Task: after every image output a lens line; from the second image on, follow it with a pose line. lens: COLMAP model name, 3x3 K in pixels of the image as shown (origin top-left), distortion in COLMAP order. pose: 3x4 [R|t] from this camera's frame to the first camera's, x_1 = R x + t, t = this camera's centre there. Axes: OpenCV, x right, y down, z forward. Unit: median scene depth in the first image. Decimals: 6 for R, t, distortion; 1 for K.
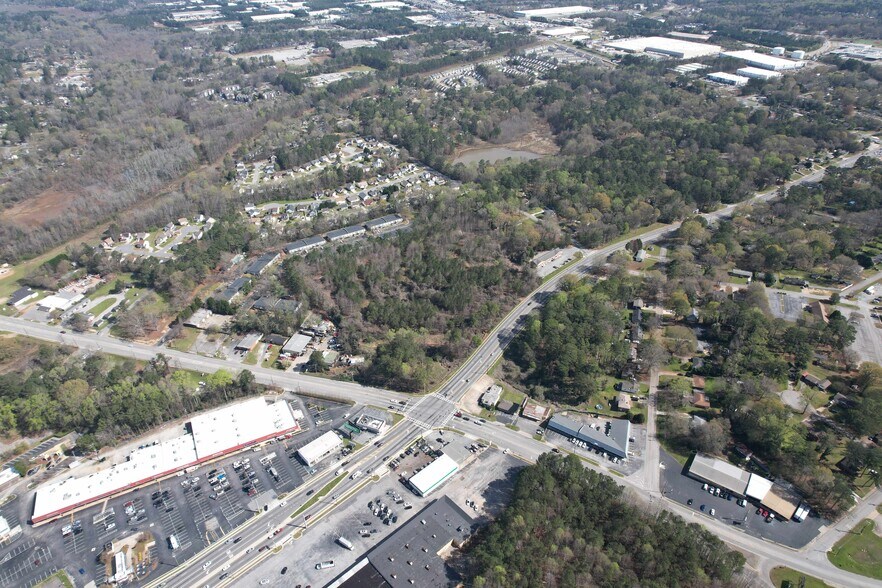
lens RADIAL K [[565.1, 0, 443.7], [0, 565.1, 296.0], [0, 0, 1]] dist [-0.073400, 0.066799]
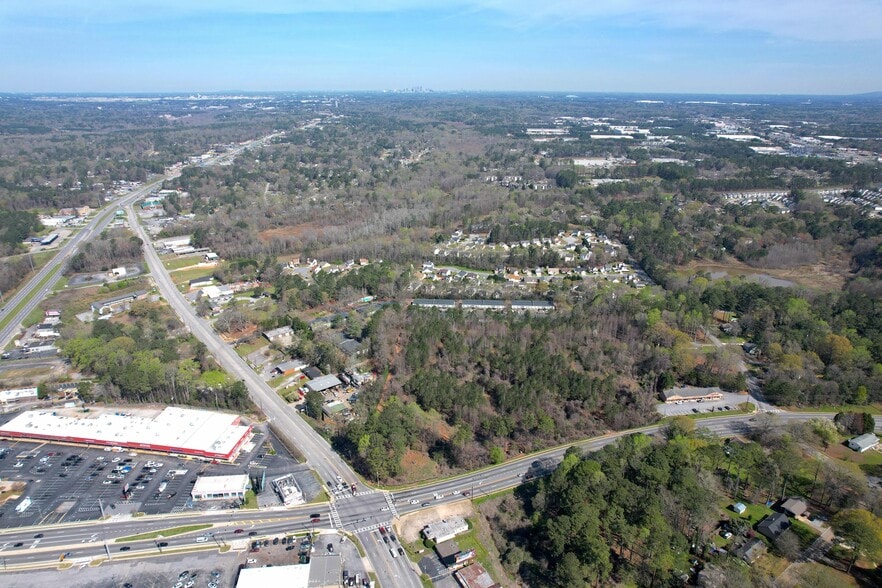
lens RADIAL K [[565.1, 0, 439.0], [0, 565.1, 289.9], [0, 0, 1]] dist [-0.073400, 0.066799]
pose [[0.804777, 0.212854, -0.554101, 0.324269], [-0.333793, 0.934196, -0.125935, -0.000886], [0.490833, 0.286304, 0.822869, 0.311606]]
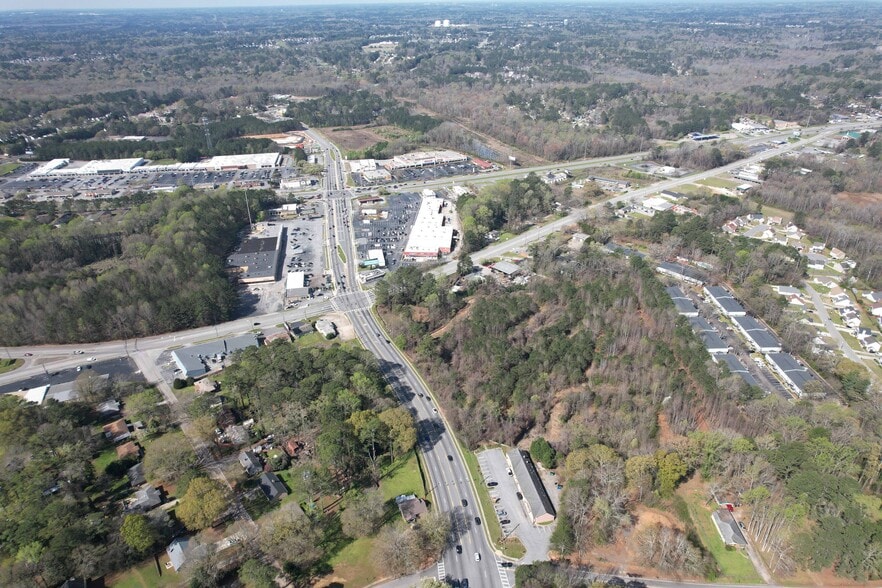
lens RADIAL K [[565.1, 0, 443.3], [0, 565.1, 295.1], [0, 0, 1]] dist [-0.073400, 0.066799]
pose [[-0.525495, 0.416385, -0.741942, 0.570491], [-0.453477, 0.600781, 0.658348, -0.495990], [0.719871, 0.682412, -0.126886, 1.034553]]
